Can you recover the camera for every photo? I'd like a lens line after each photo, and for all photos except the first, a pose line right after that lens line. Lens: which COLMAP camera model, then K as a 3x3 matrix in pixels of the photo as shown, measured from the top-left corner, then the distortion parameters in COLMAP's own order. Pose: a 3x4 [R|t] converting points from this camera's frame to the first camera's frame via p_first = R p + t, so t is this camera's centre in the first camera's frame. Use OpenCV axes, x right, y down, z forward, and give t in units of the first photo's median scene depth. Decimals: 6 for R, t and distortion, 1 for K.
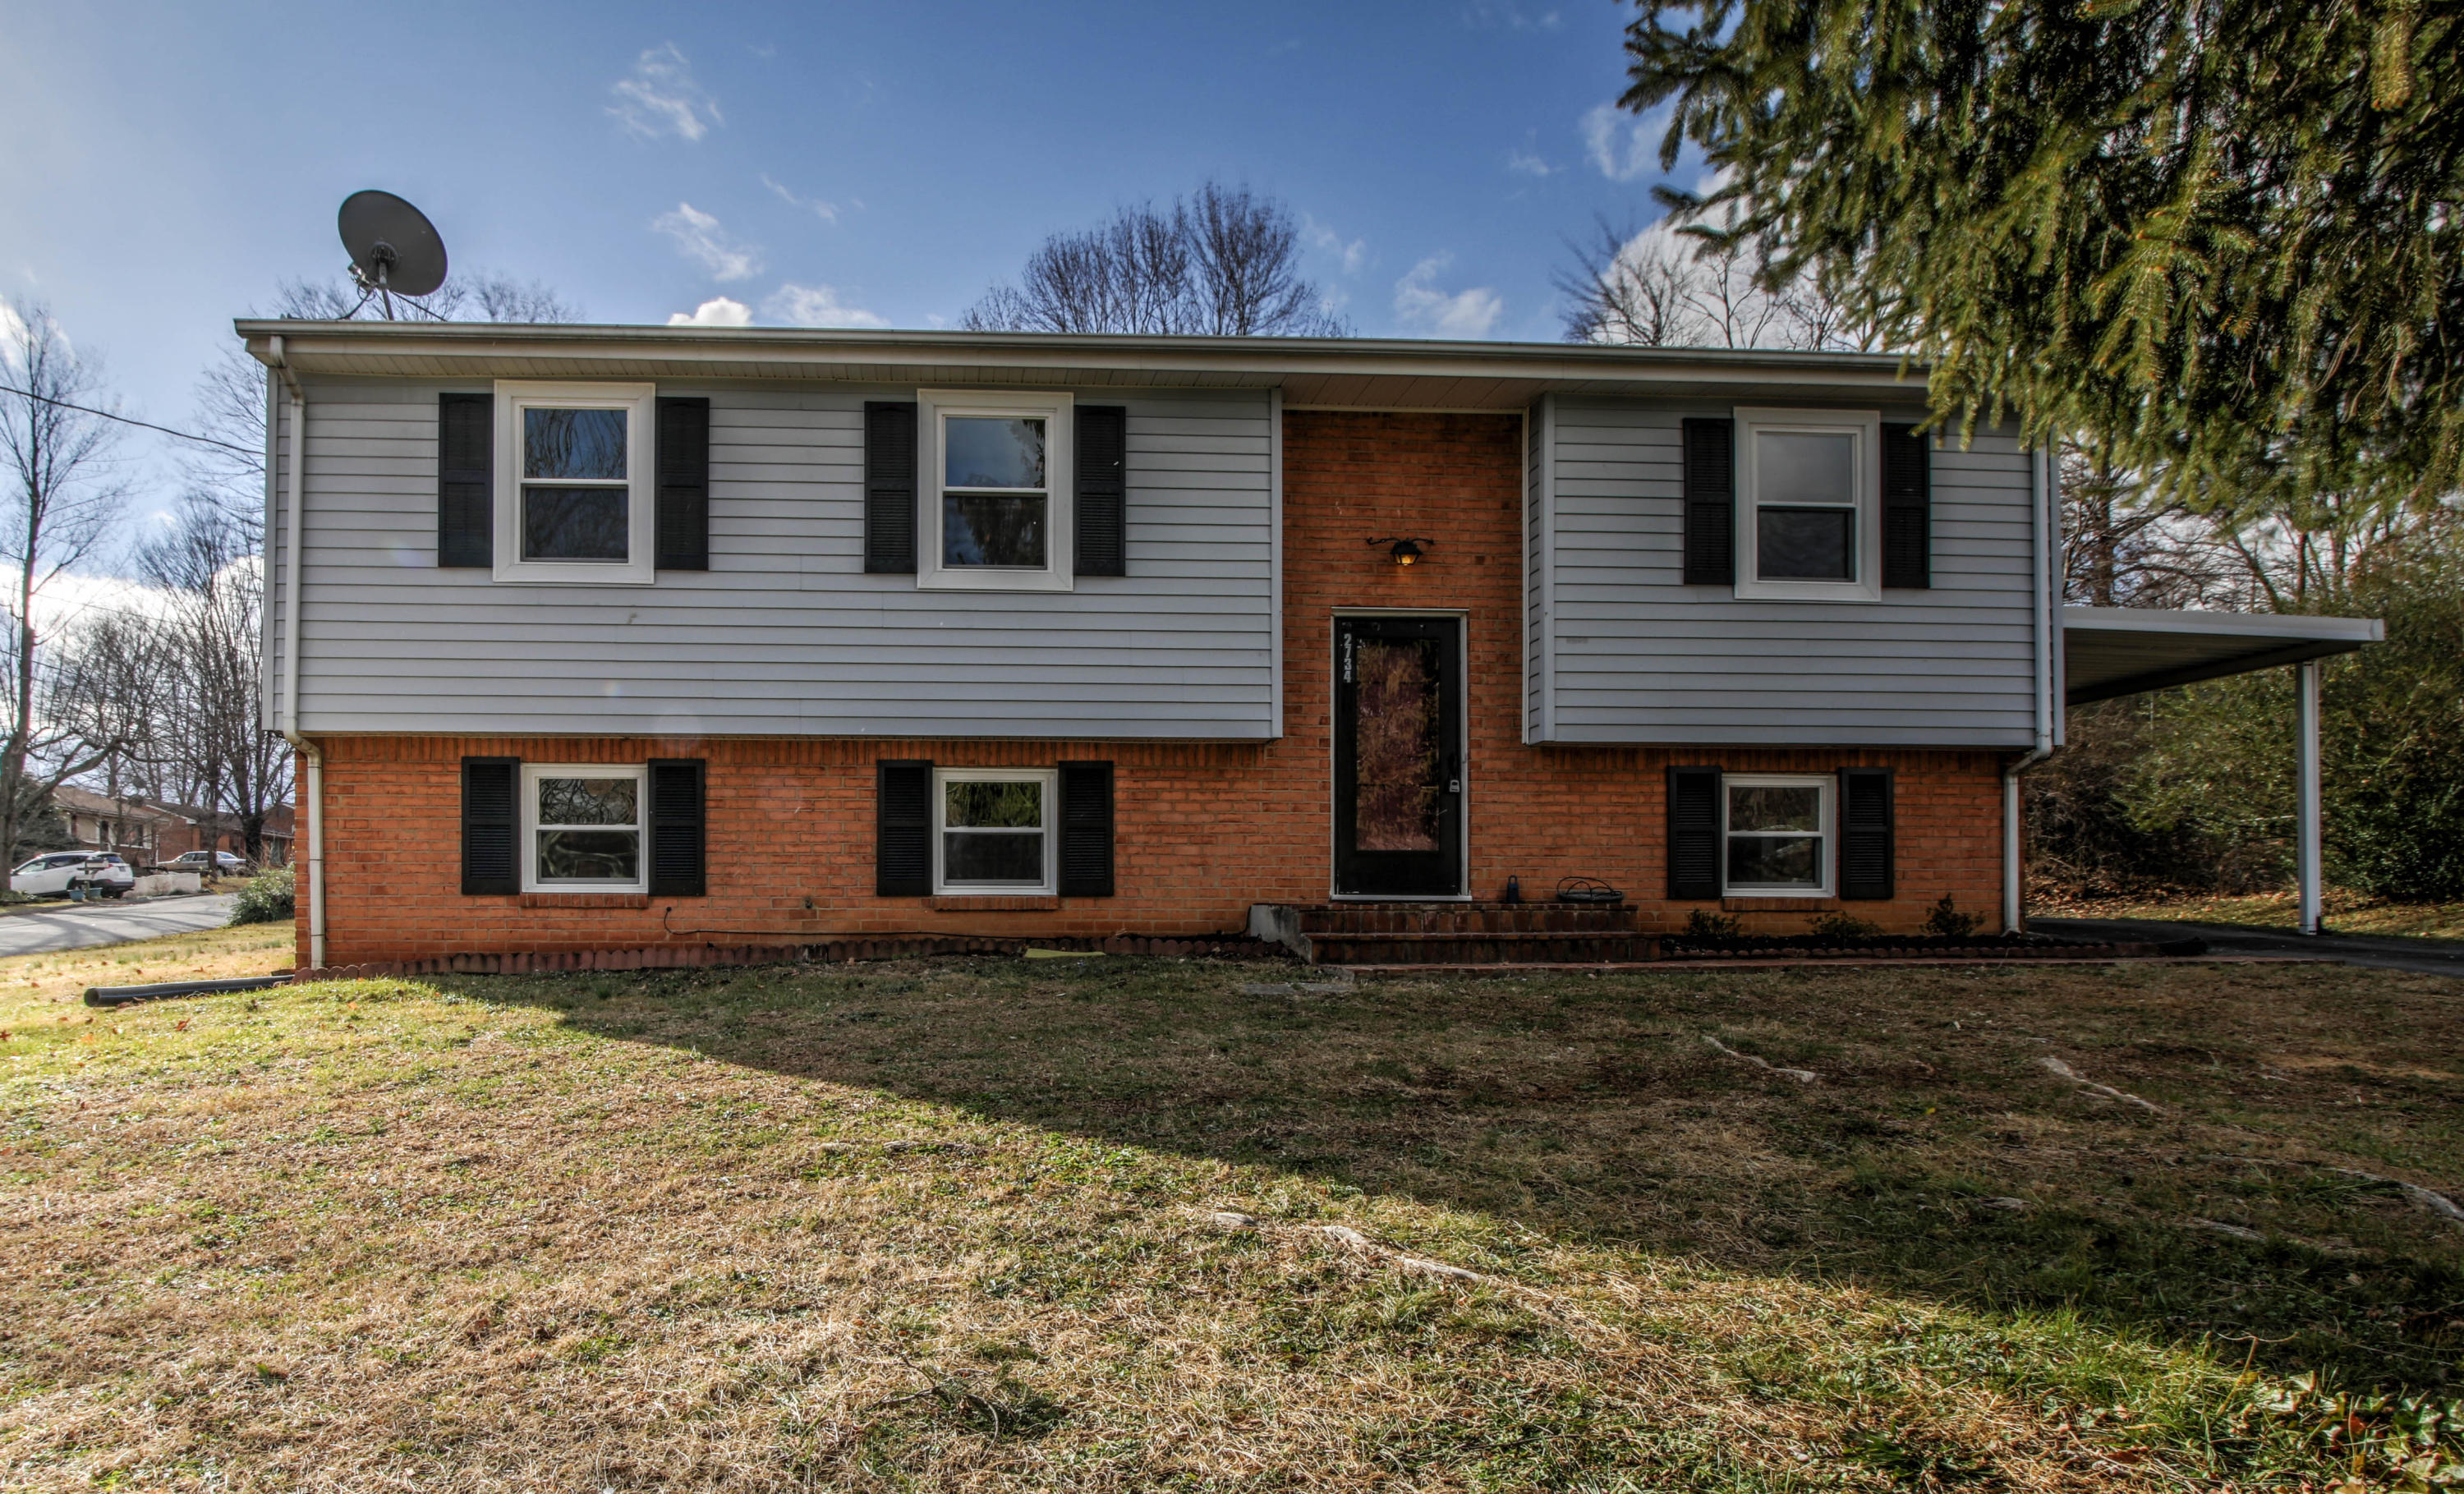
lens RADIAL K [[1457.1, 0, 1170.9], [0, 1457.1, 927.1], [0, 0, 1]] dist [0.004502, 0.000398]
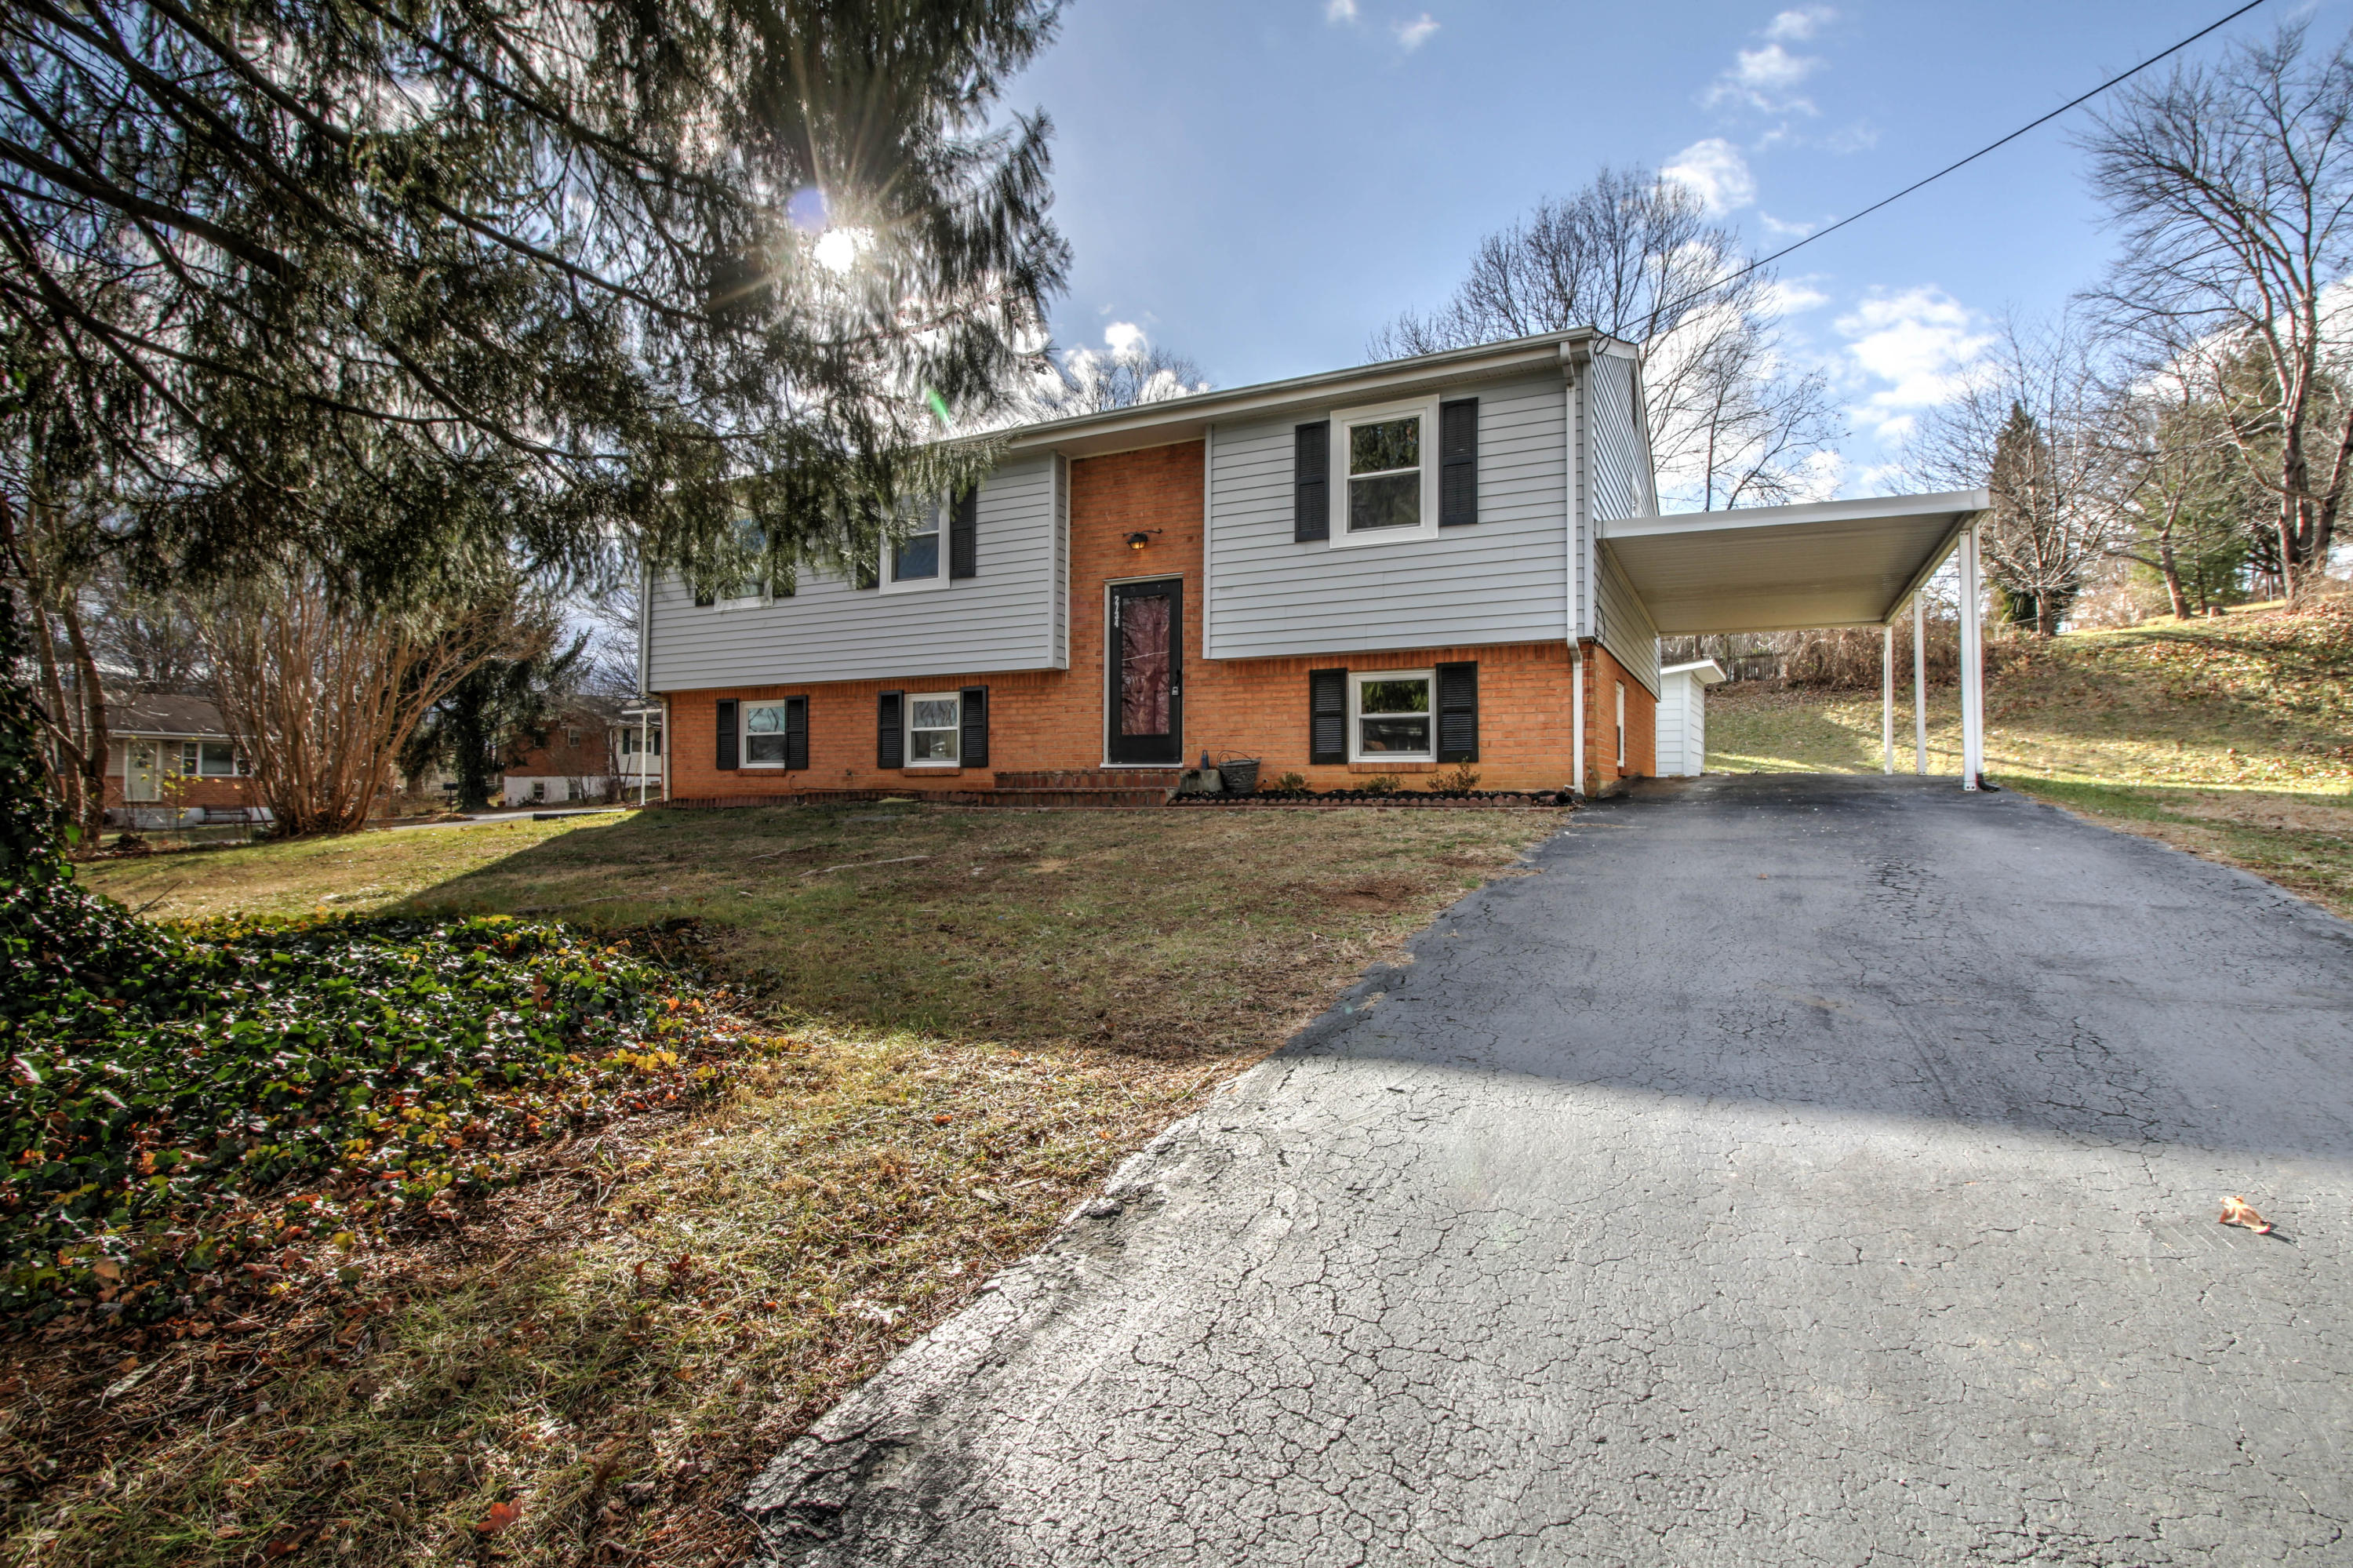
lens RADIAL K [[1065.8, 0, 1175.9], [0, 1065.8, 770.3], [0, 0, 1]] dist [0.020517, -0.014396]
pose [[0.873184, -0.009667, -0.487295, 0.741506], [0.002745, 0.999885, -0.014917, 0.001735], [0.487384, 0.011688, 0.873110, 0.038932]]
